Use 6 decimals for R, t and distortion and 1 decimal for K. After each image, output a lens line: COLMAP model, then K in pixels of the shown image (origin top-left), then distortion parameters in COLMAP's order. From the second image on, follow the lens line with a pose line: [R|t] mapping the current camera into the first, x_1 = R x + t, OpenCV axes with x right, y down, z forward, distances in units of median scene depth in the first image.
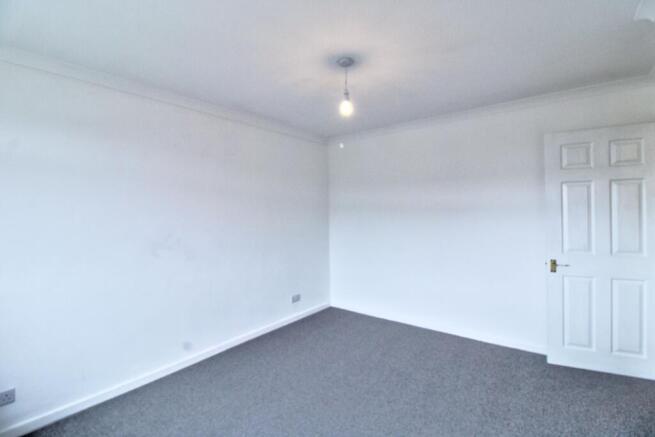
lens RADIAL K [[307.4, 0, 327.7], [0, 307.4, 211.3], [0, 0, 1]] dist [0.000958, 0.000082]
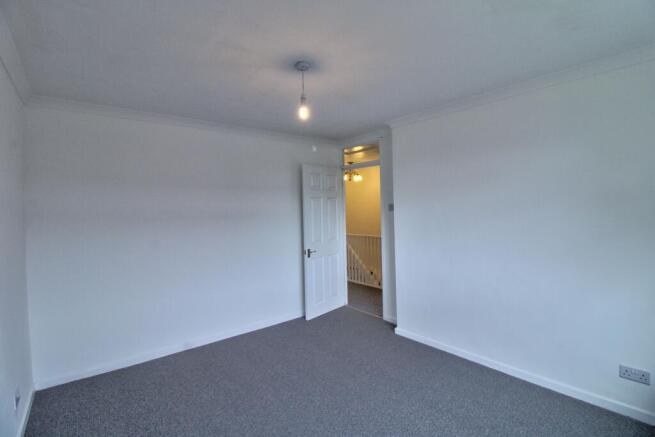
lens RADIAL K [[307.4, 0, 327.7], [0, 307.4, 211.3], [0, 0, 1]] dist [0.000958, 0.000082]
pose [[0.221786, 0.011850, 0.975023, -0.754502], [0.025309, 0.999519, -0.017905, 0.004729], [-0.974767, 0.028648, 0.221379, 0.619167]]
